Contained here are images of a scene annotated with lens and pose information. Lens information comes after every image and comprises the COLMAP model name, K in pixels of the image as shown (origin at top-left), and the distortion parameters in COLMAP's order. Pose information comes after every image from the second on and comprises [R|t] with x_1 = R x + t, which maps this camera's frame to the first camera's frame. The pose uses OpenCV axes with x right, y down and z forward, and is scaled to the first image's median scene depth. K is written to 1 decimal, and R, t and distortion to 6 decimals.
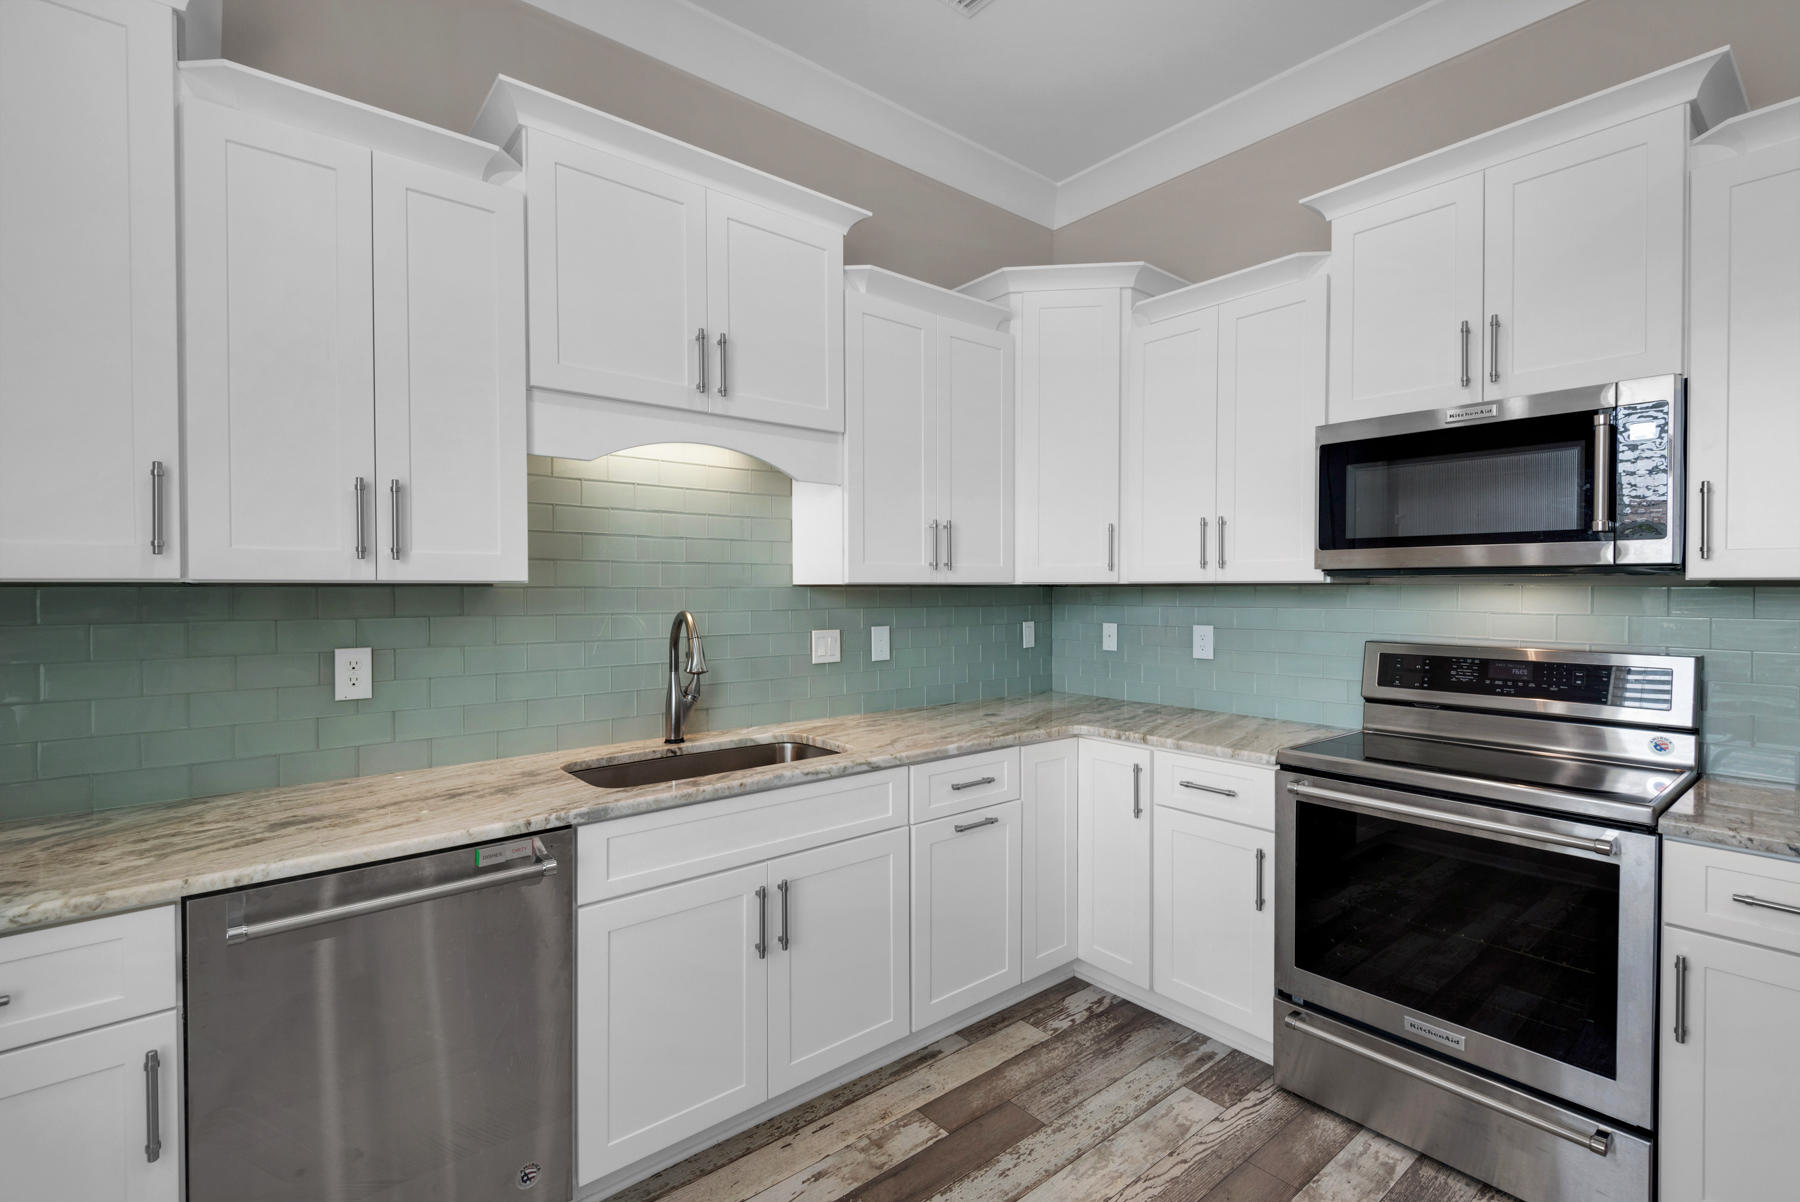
lens RADIAL K [[814.9, 0, 887.9], [0, 814.9, 596.7], [0, 0, 1]] dist [0.002673, -0.002515]
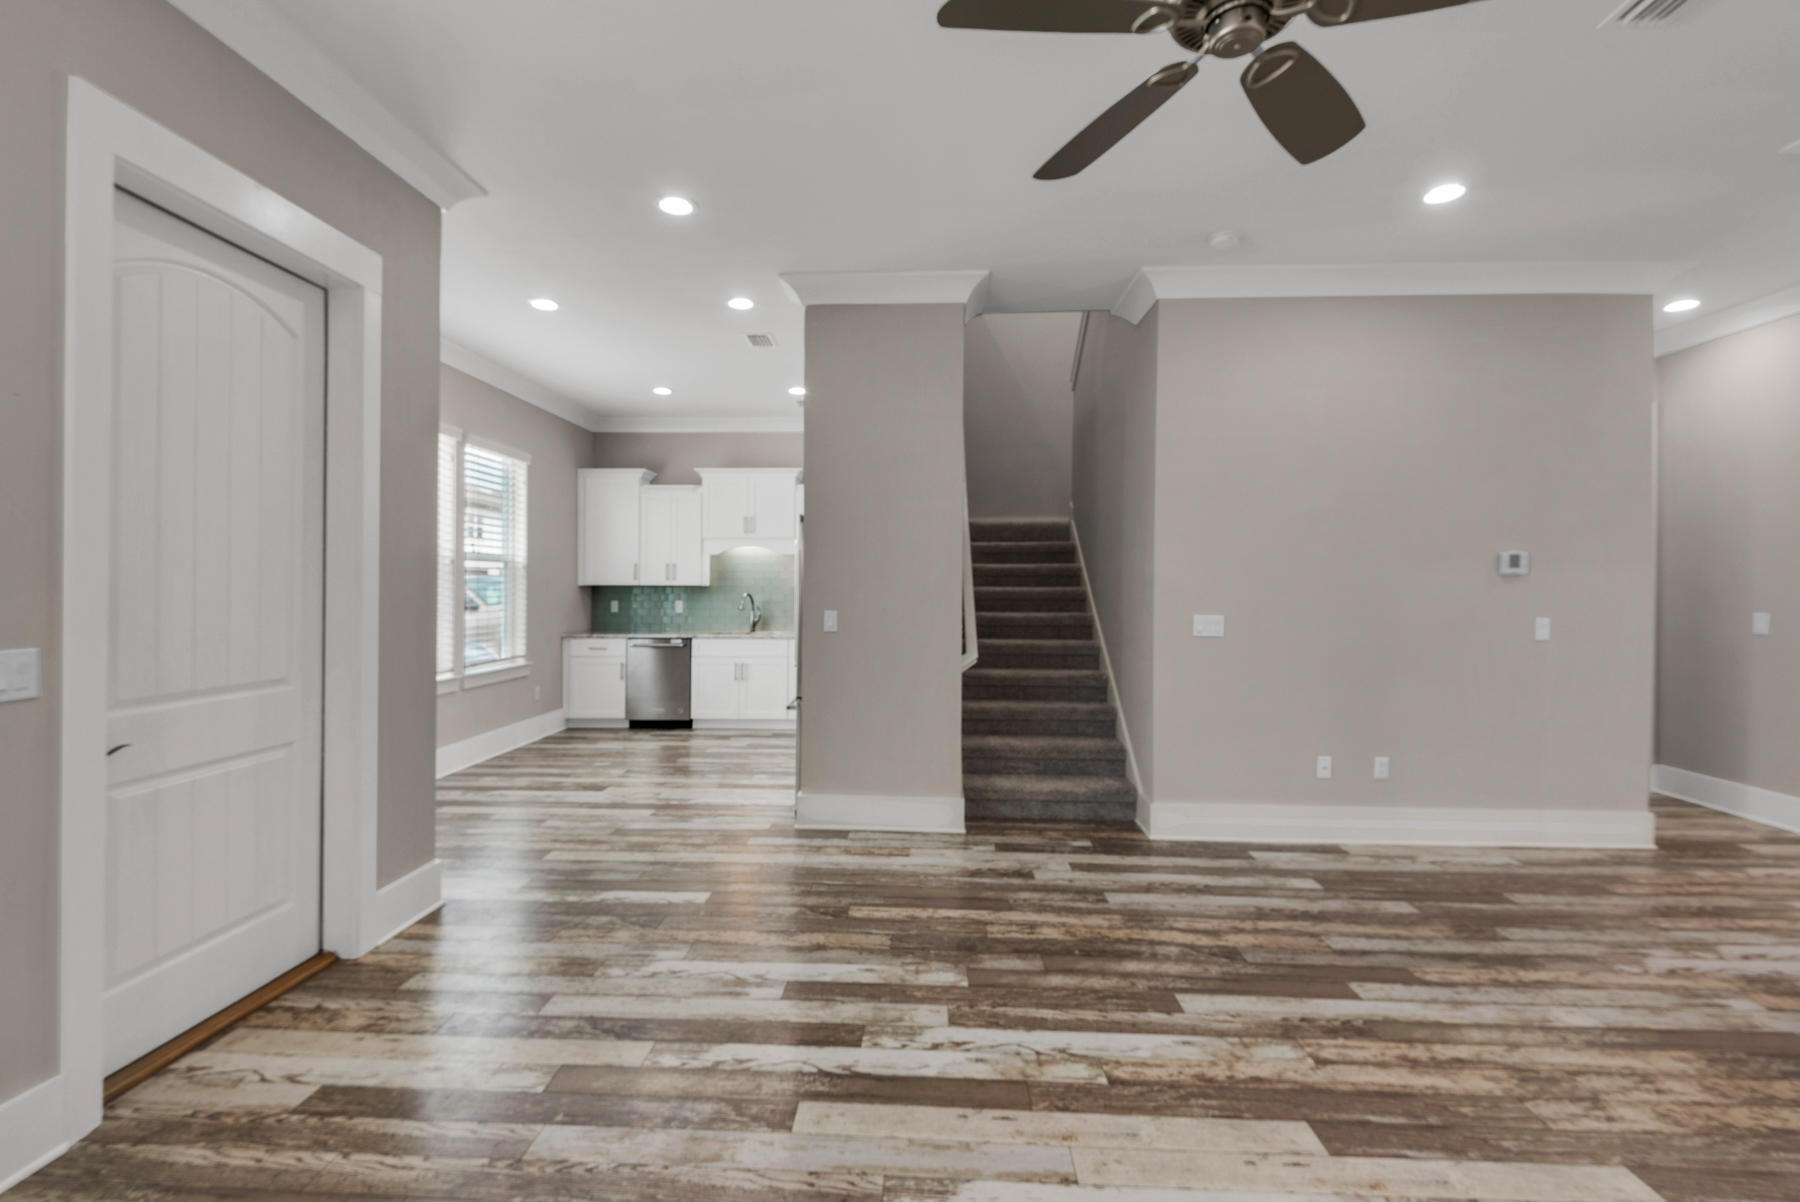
lens RADIAL K [[814.9, 0, 888.7], [0, 814.9, 583.0], [0, 0, 1]] dist [0.002673, -0.002515]
pose [[0.743983, -0.001032, -0.668197, 2.674804], [-0.010885, 0.999847, -0.013664, 0.014408], [0.668110, 0.017440, 0.743859, -1.276921]]
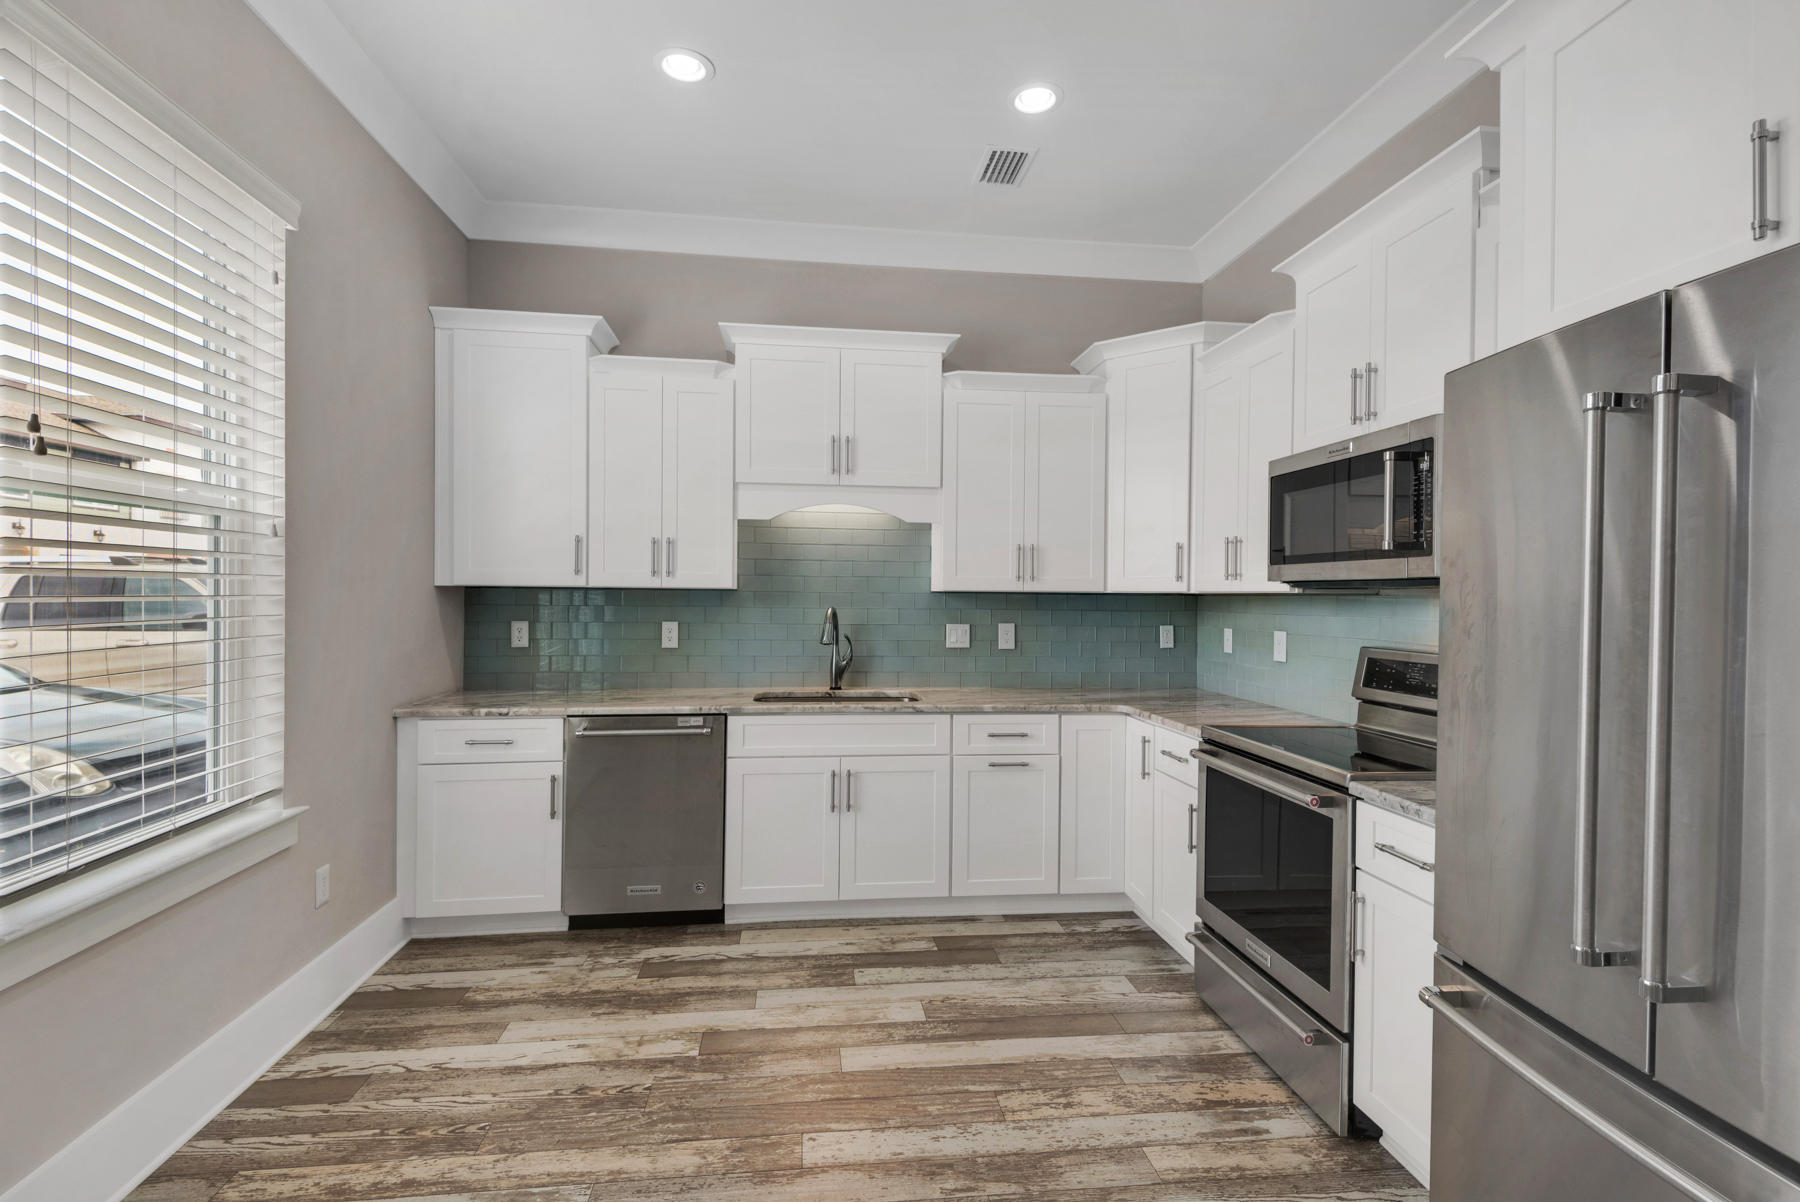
lens RADIAL K [[814.9, 0, 873.8], [0, 814.9, 598.1], [0, 0, 1]] dist [0.002673, -0.002515]
pose [[0.837586, 0.012071, -0.546172, 0.731431], [-0.017089, 0.999846, -0.004110, 0.005606], [0.546039, 0.012776, 0.837663, -0.325312]]
